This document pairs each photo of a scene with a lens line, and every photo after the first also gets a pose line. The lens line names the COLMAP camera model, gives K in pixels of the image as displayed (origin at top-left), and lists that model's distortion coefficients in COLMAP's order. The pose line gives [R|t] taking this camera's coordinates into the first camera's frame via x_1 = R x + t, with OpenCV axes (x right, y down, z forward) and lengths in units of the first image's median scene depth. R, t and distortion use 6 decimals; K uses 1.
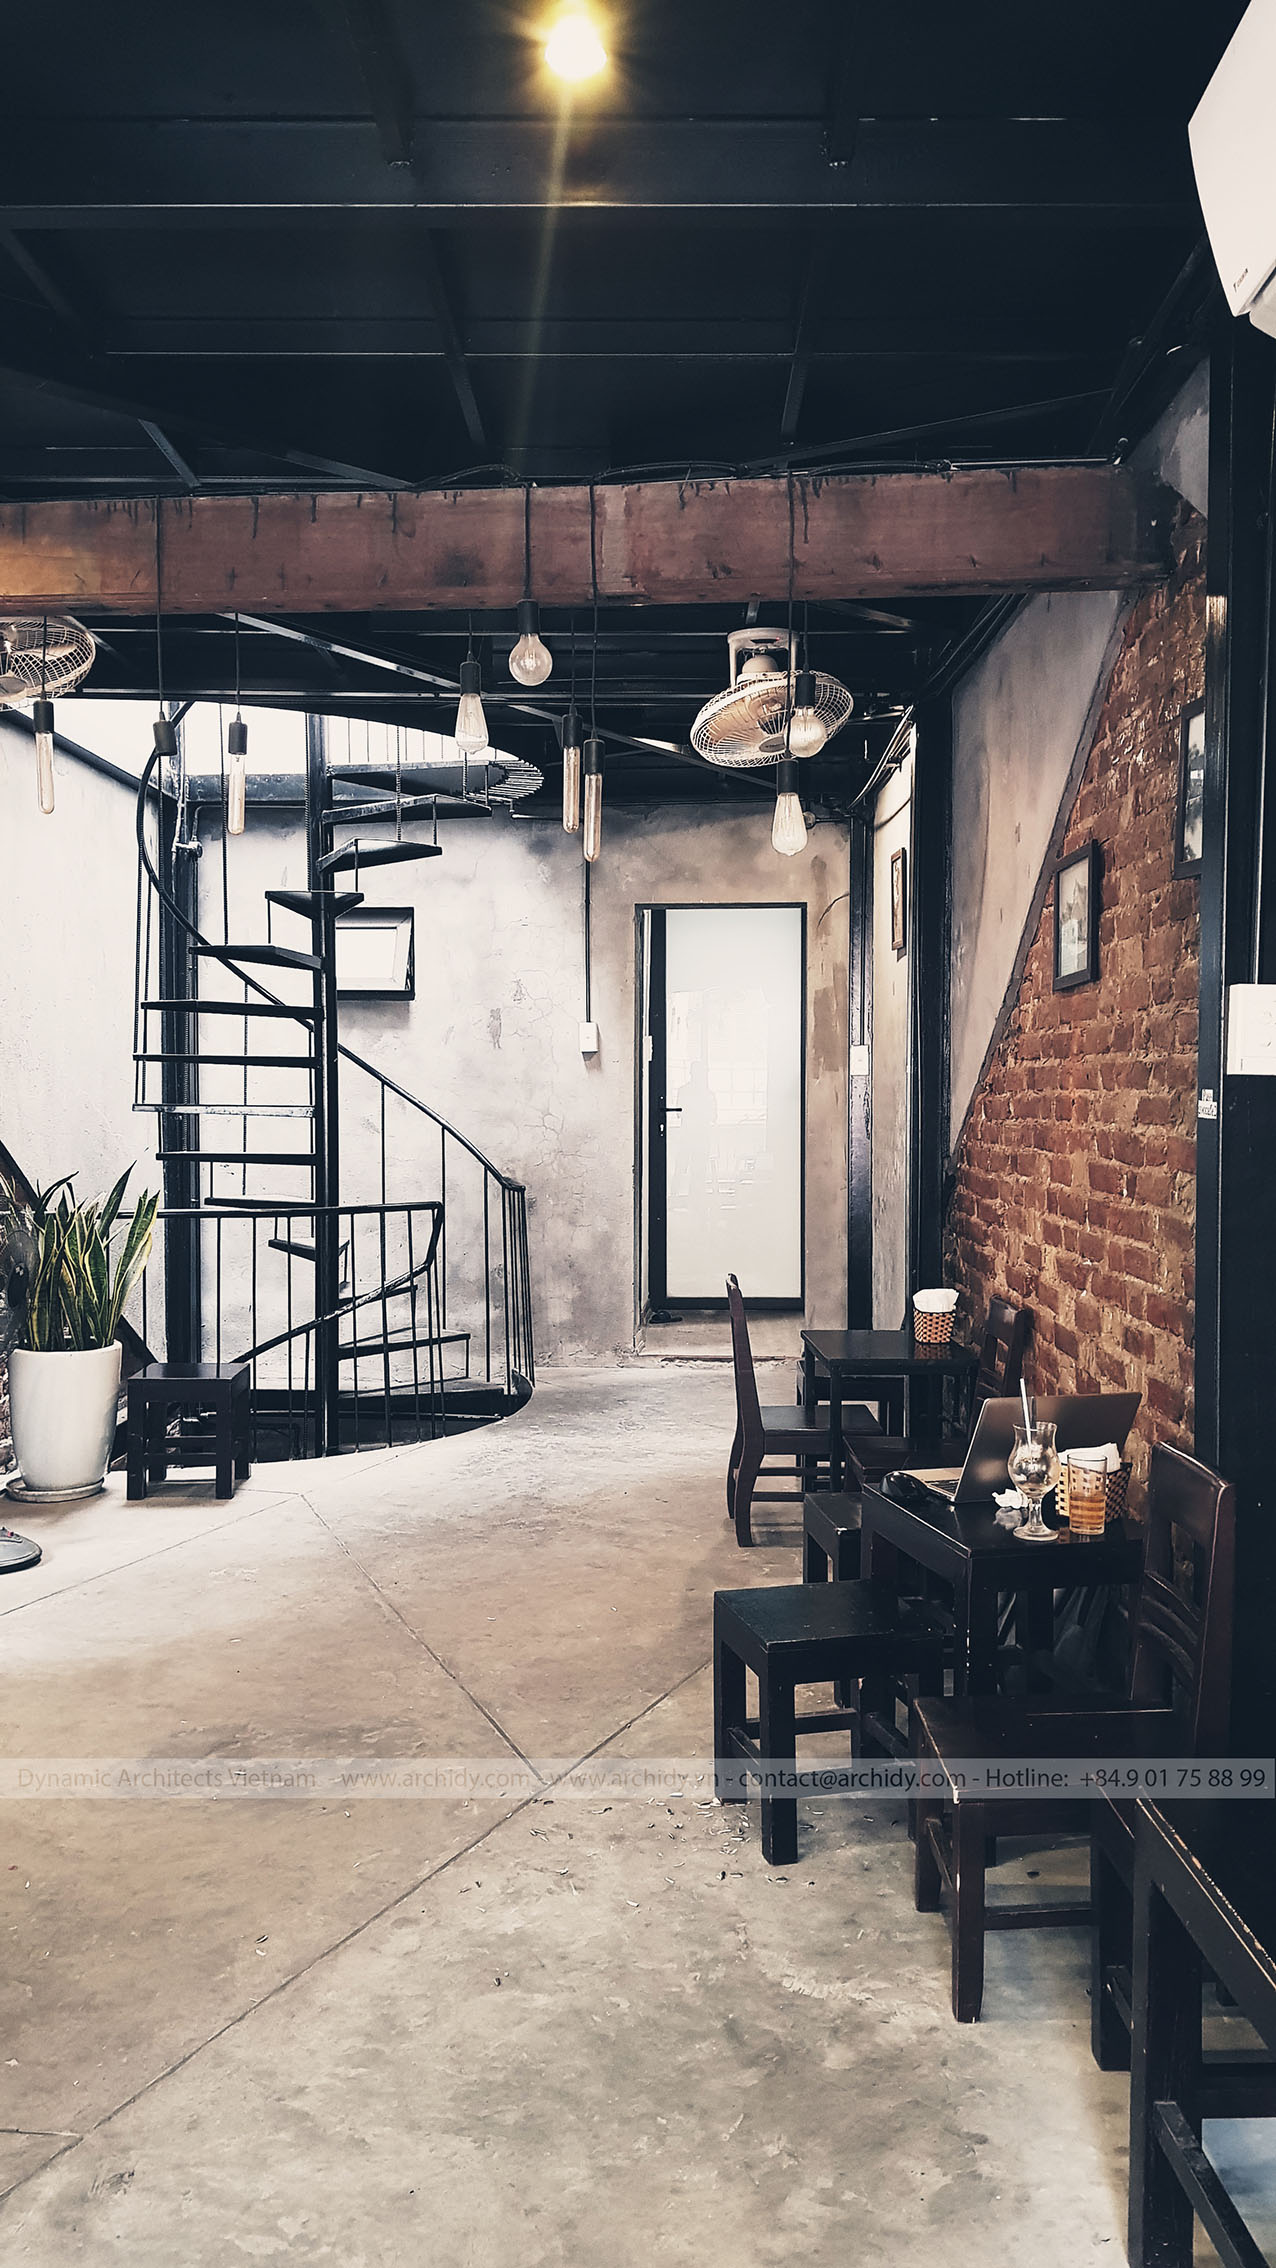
lens RADIAL K [[1740.7, 0, 644.8], [0, 1740.7, 1119.4], [0, 0, 1]] dist [0.068806, -0.116935]
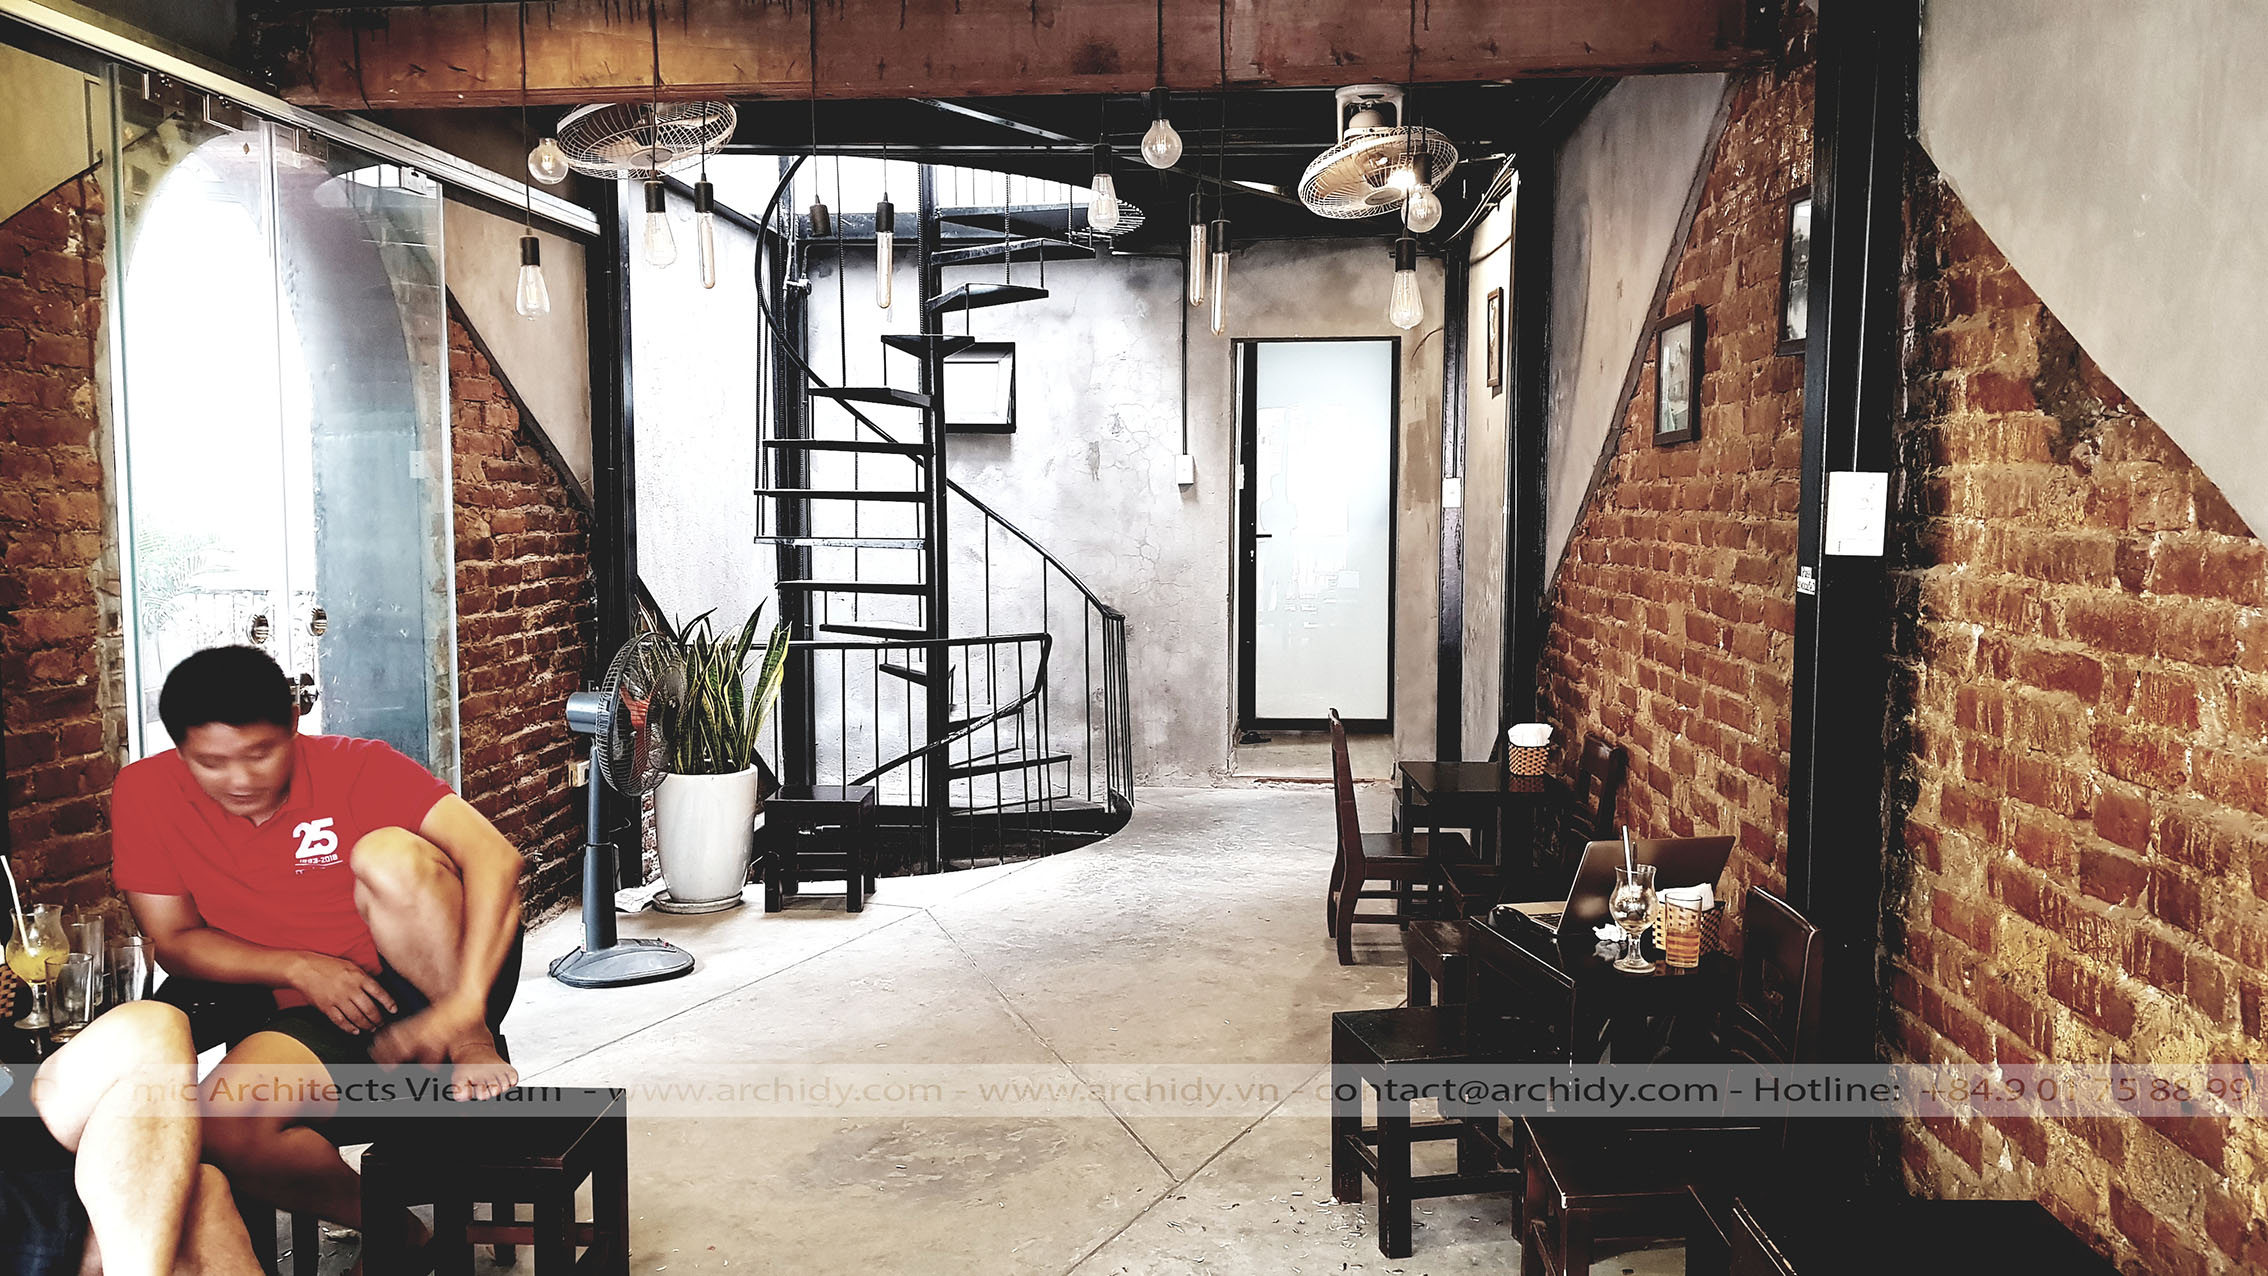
lens RADIAL K [[1740.7, 0, 1133.2], [0, 1740.7, 626.7], [0, 0, 1]] dist [0.068806, -0.116935]
pose [[0.998858, 0.002552, -0.047702, -0.020240], [0.000211, 0.998326, 0.057830, -0.020533], [0.047770, -0.057774, 0.997186, -0.048643]]
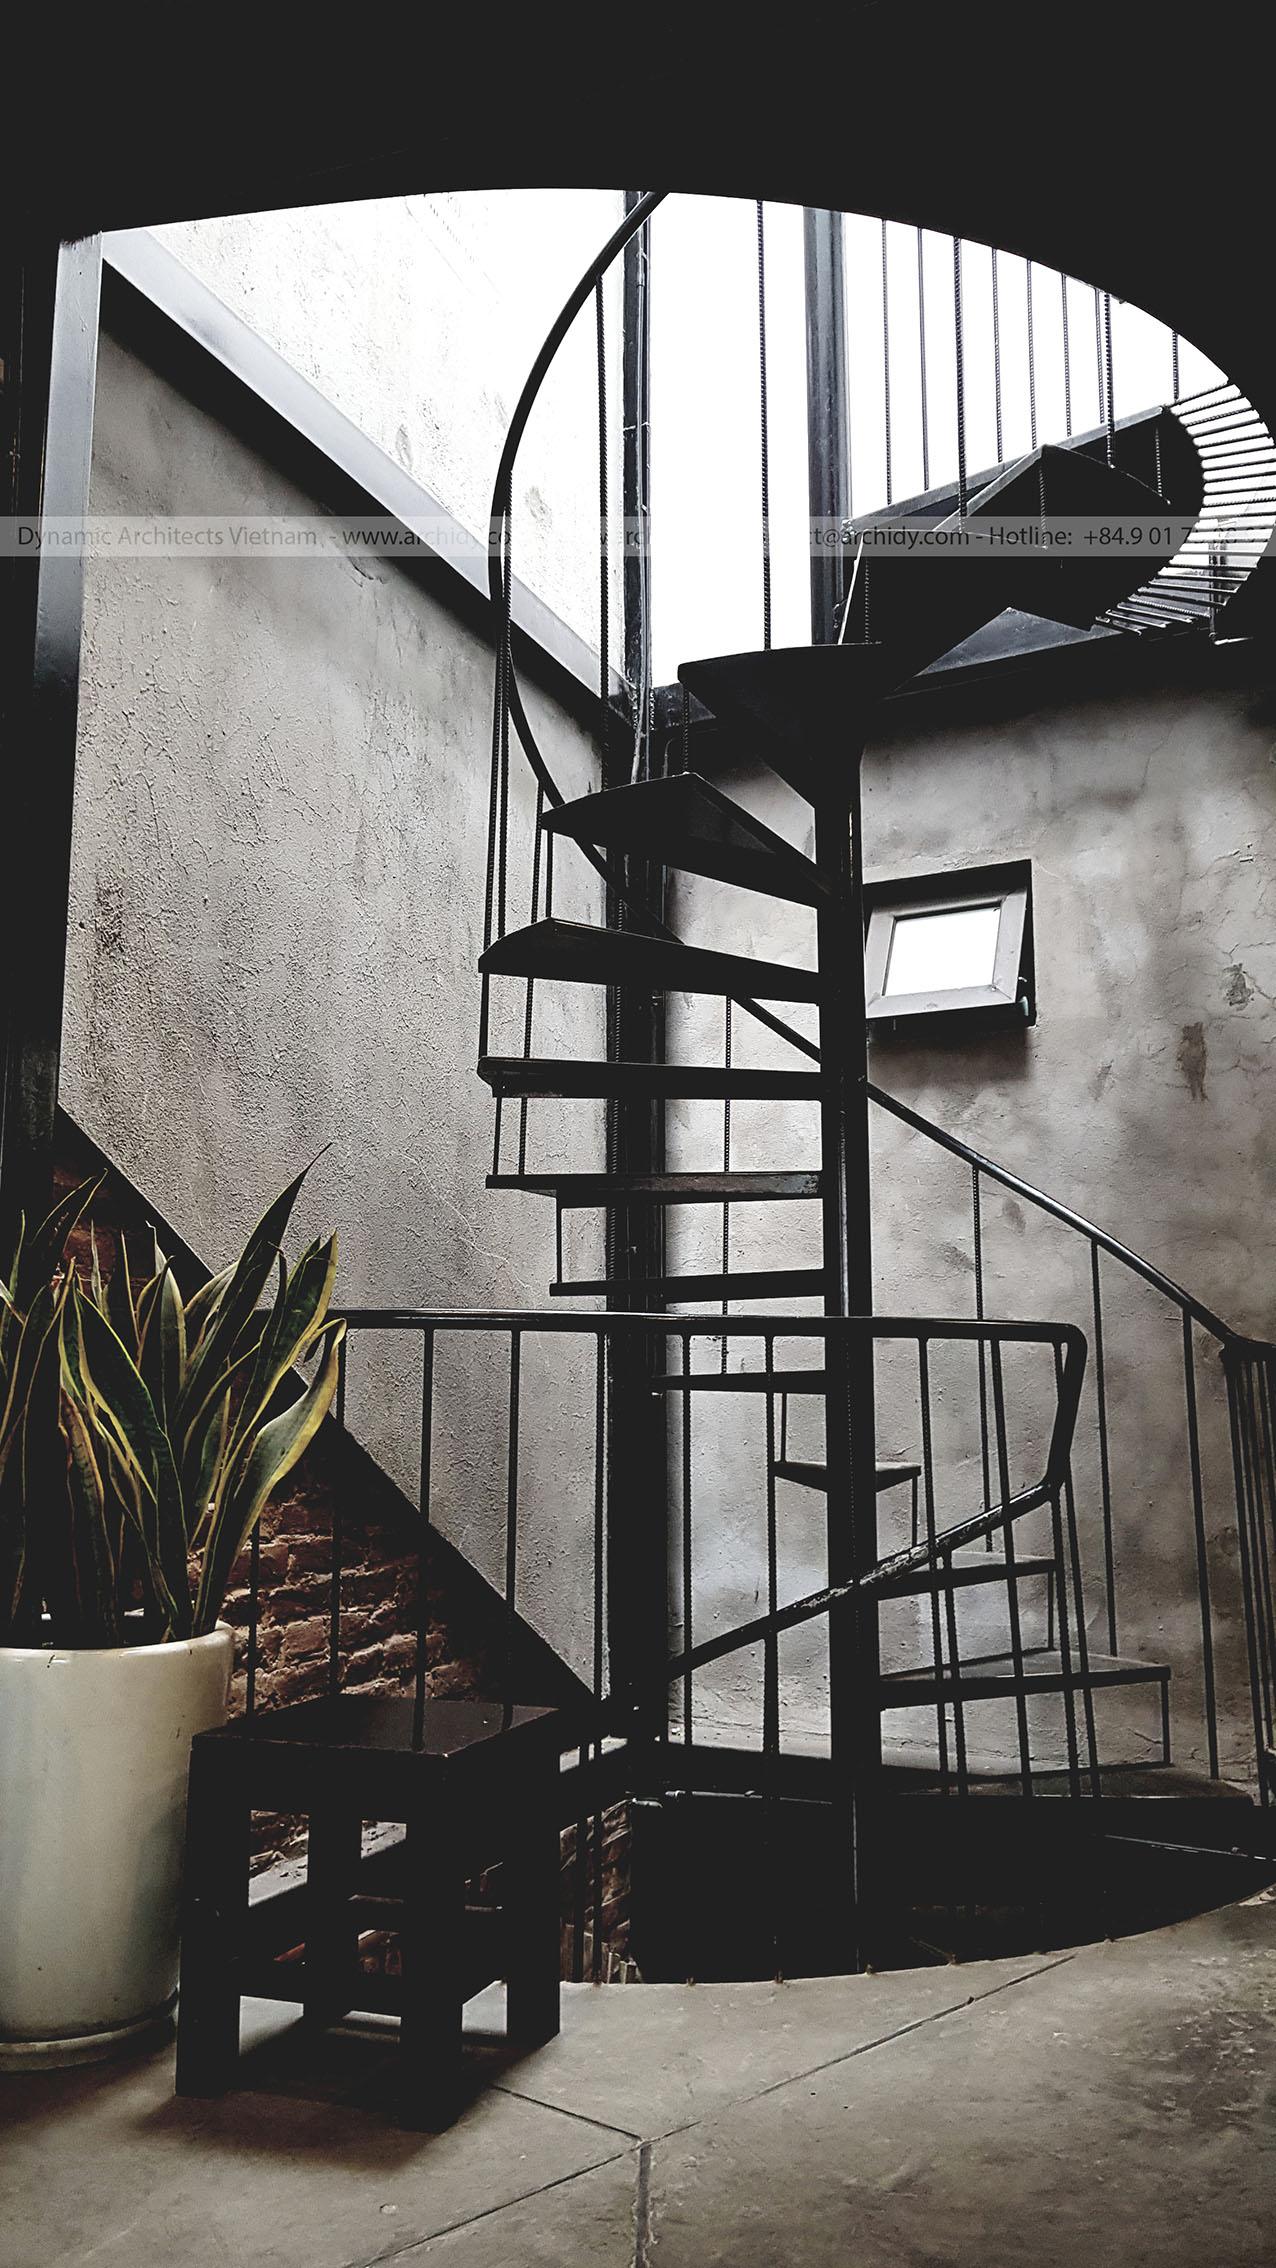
lens RADIAL K [[1681.8, 0, 622.7], [0, 1681.8, 1140.0], [0, 0, 1]] dist [0.064351, -0.001314]
pose [[0.917411, -0.052960, -0.394402, -0.066128], [-0.014520, 0.985990, -0.166174, 0.086903], [0.397677, 0.158176, 0.903788, 0.718535]]
